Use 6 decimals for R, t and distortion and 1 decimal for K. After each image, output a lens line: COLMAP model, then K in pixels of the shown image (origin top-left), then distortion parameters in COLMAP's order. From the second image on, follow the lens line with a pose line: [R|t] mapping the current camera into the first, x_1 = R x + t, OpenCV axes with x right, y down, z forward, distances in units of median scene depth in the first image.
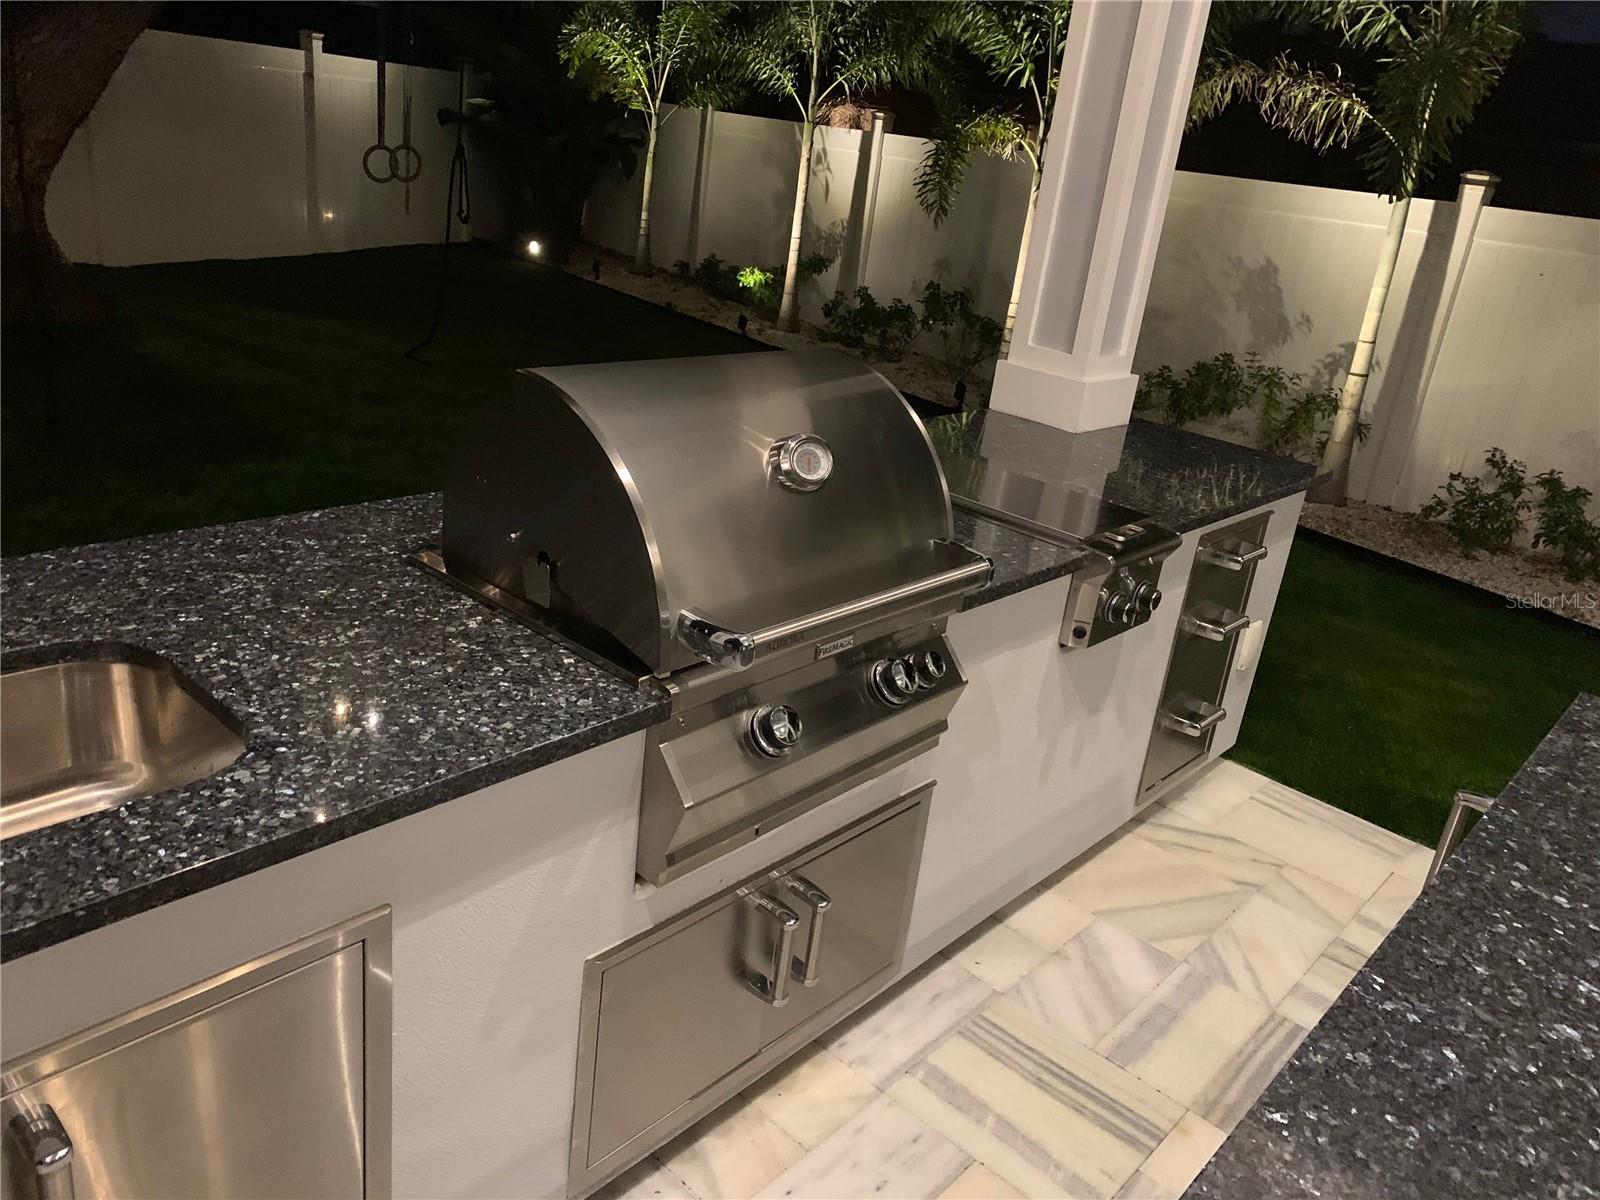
lens RADIAL K [[1227.5, 0, 782.0], [0, 1227.5, 589.3], [0, 0, 1]] dist [0.019599, -0.050053]
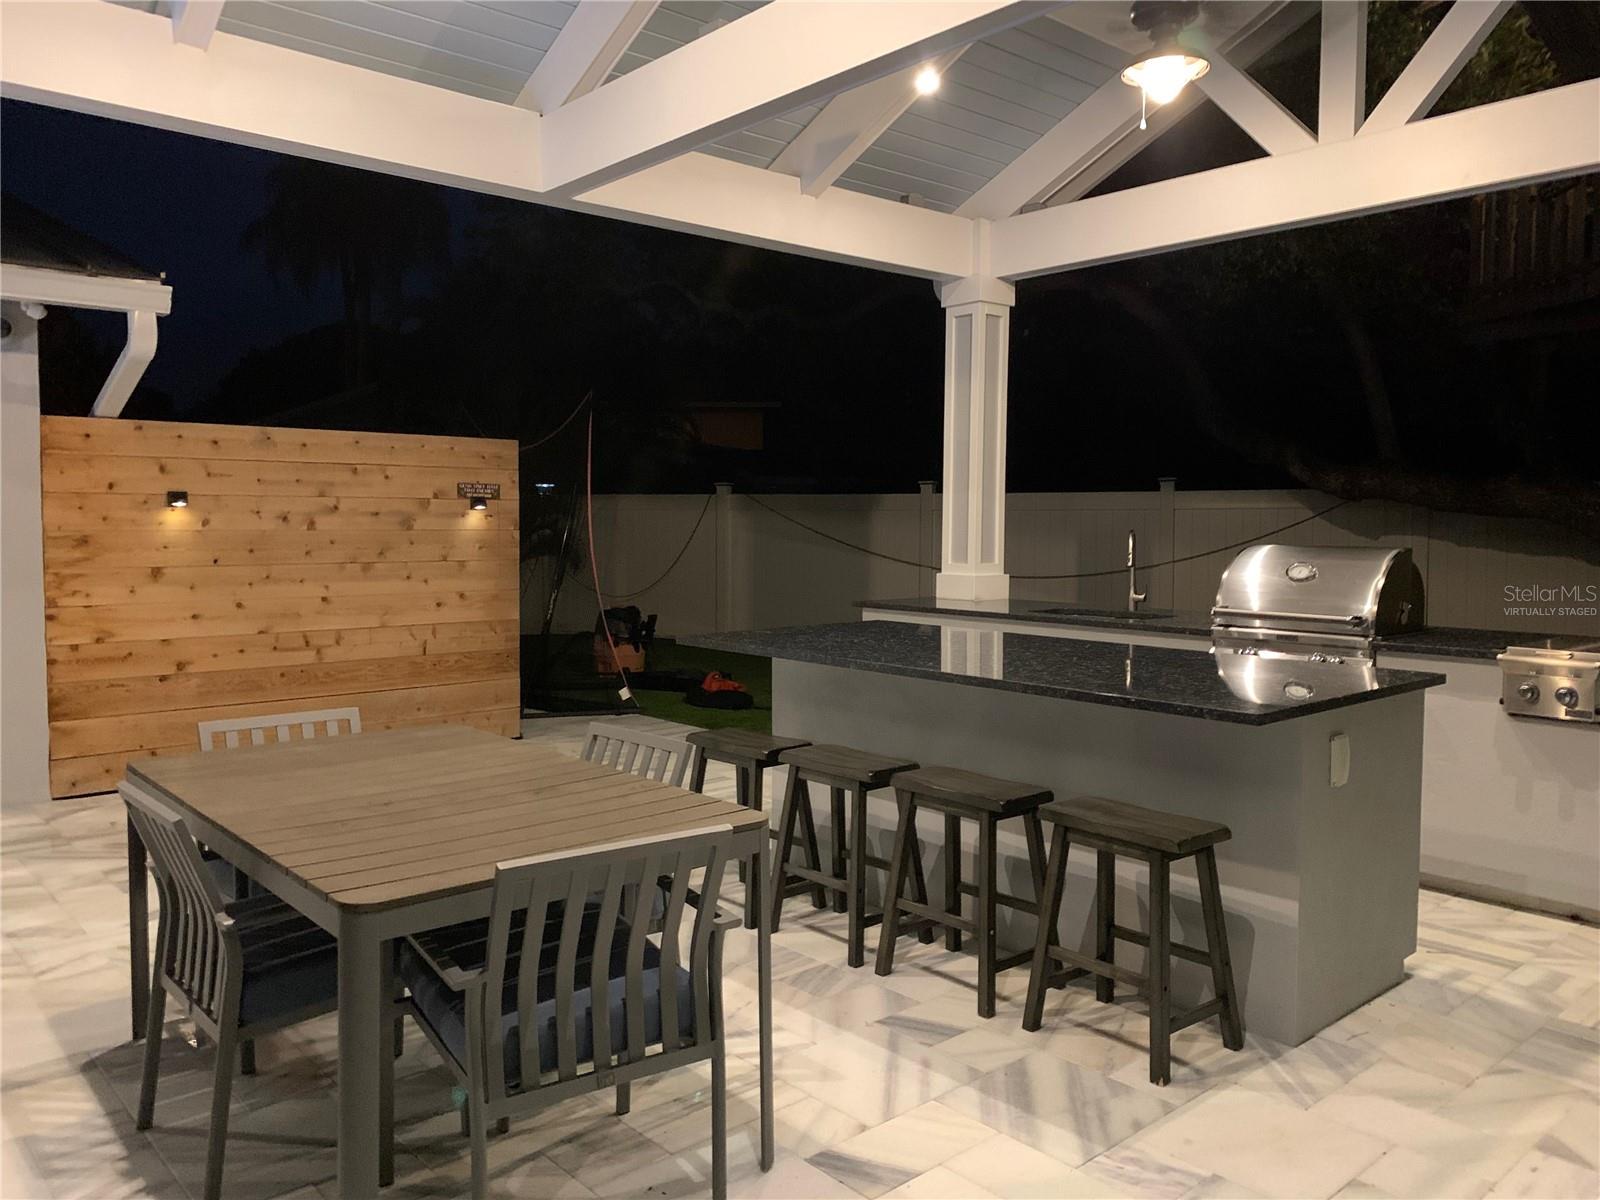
lens RADIAL K [[1223.2, 0, 803.8], [0, 1223.2, 584.0], [0, 0, 1]] dist [0.063618, -0.082563]
pose [[-0.103234, -0.064194, -0.992583, 0.653314], [-0.368337, 0.929437, -0.021801, 0.088525], [0.923943, 0.363355, -0.119595, 0.068907]]
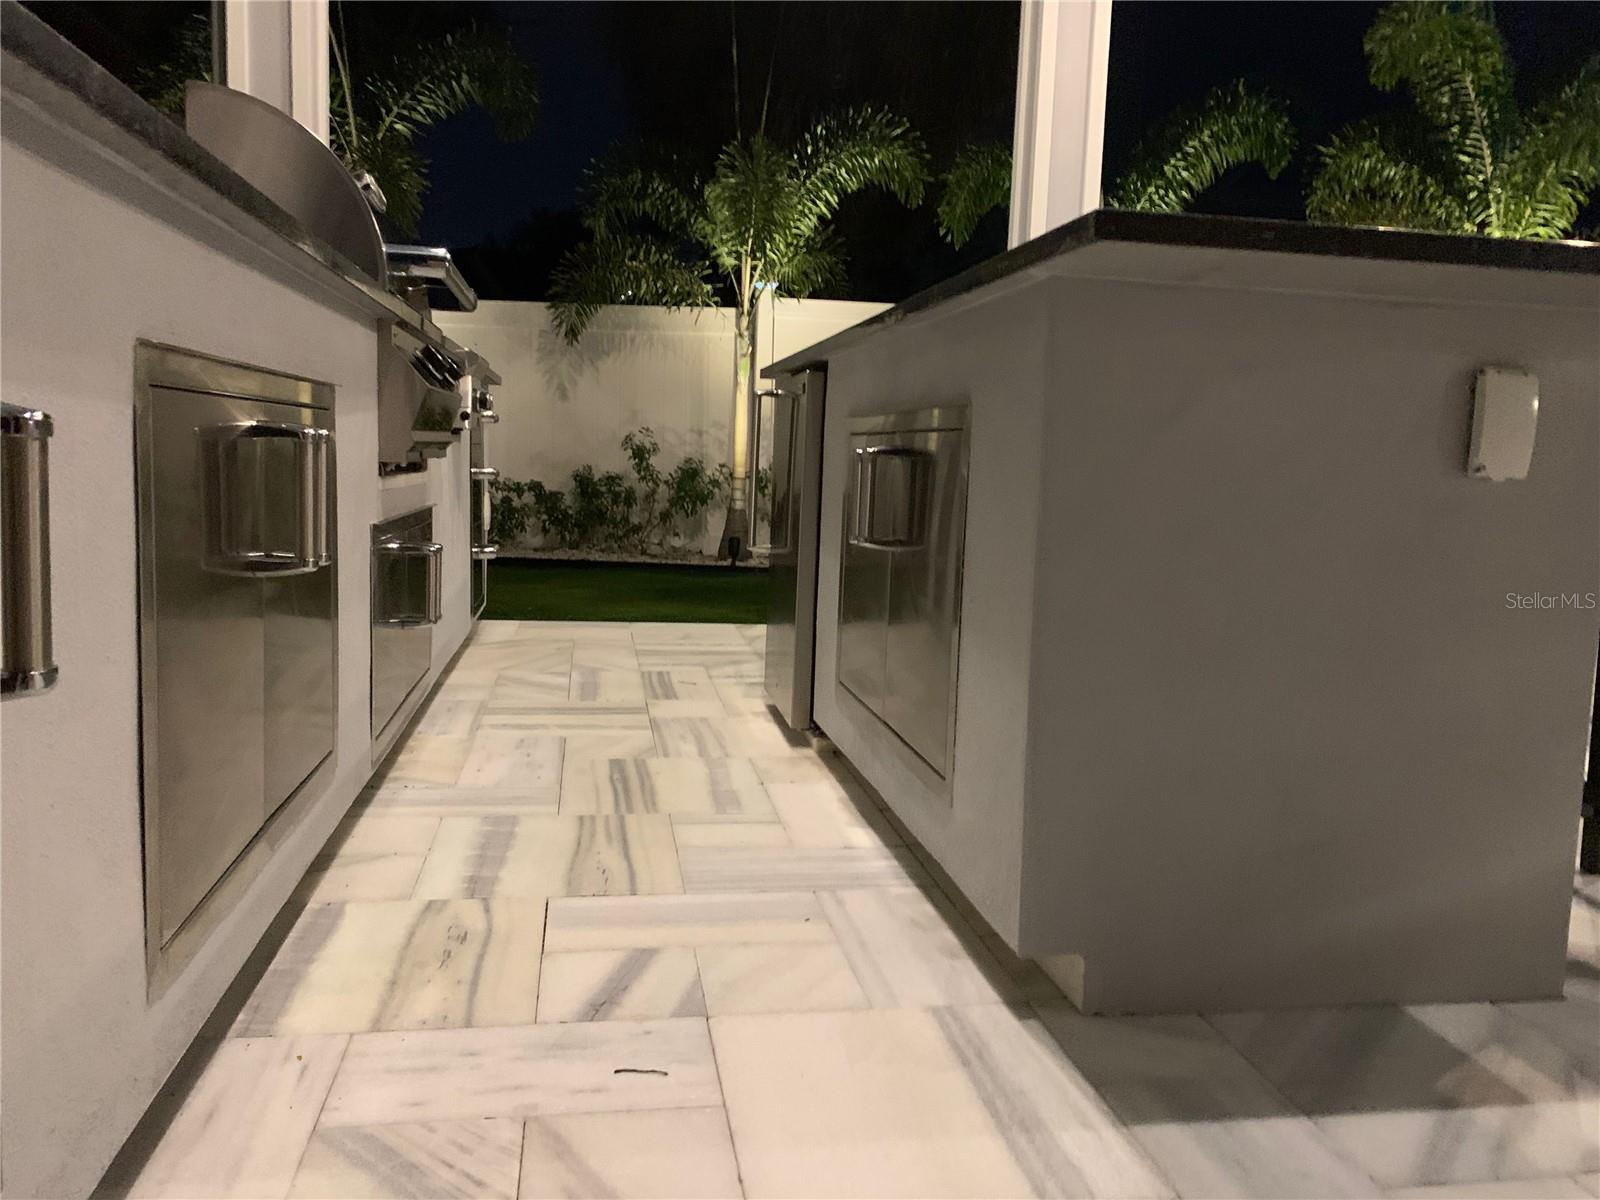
lens RADIAL K [[1223.2, 0, 803.8], [0, 1223.2, 584.0], [0, 0, 1]] dist [0.063618, -0.082563]
pose [[0.613944, -0.179722, 0.768618, -0.186406], [0.318116, 0.947493, -0.032553, 0.115588], [-0.722409, 0.264495, 0.638880, -0.028223]]
